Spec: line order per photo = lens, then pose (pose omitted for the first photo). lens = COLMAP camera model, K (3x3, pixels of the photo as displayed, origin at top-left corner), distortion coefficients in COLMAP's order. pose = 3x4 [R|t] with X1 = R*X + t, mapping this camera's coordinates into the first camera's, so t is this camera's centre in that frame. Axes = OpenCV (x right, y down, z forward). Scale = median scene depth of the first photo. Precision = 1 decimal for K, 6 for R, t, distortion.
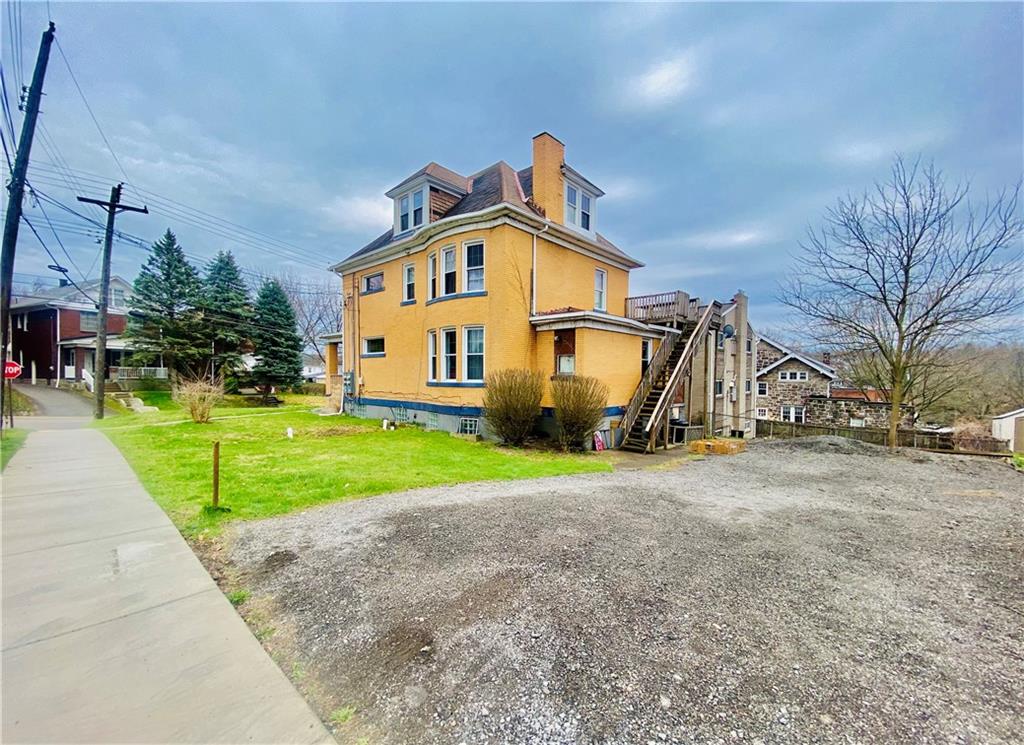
lens RADIAL K [[407.6, 0, 514.8], [0, 407.6, 391.7], [0, 0, 1]] dist [0.001219, -0.000040]
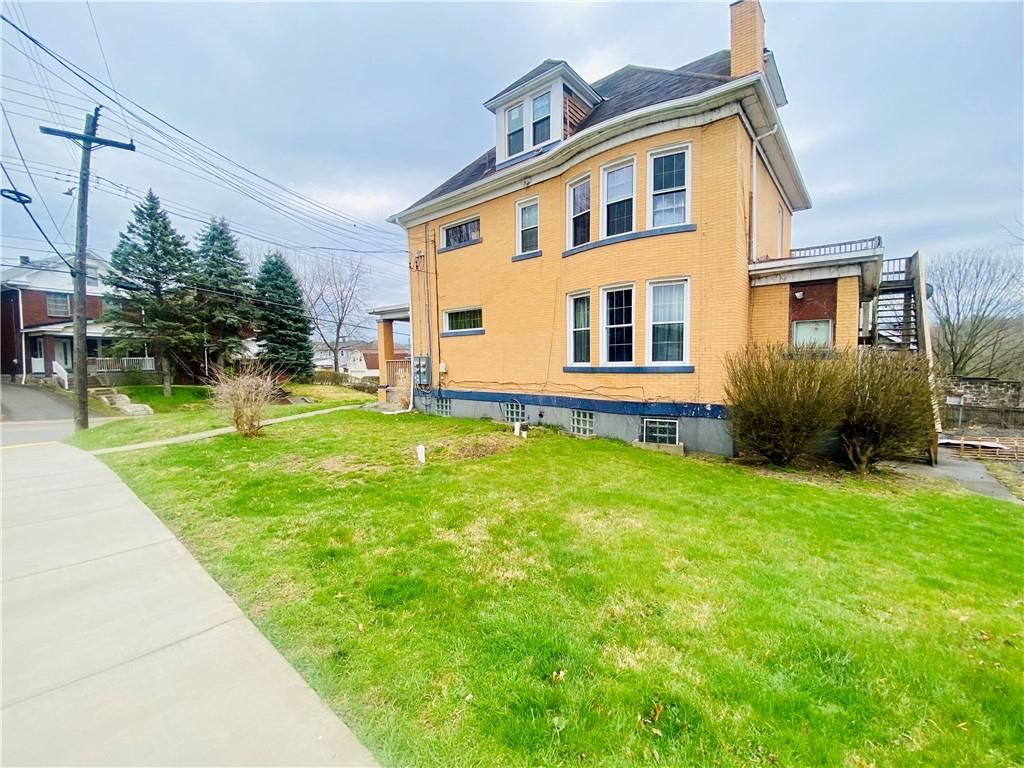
lens RADIAL K [[414.3, 0, 512.0], [0, 414.3, 384.0], [0, 0, 1]] dist [0.023485, -0.011477]
pose [[0.999463, -0.025500, 0.020593, -0.235752], [0.025018, 0.999415, 0.023338, -0.009608], [-0.021176, -0.022810, 0.999516, 0.207091]]
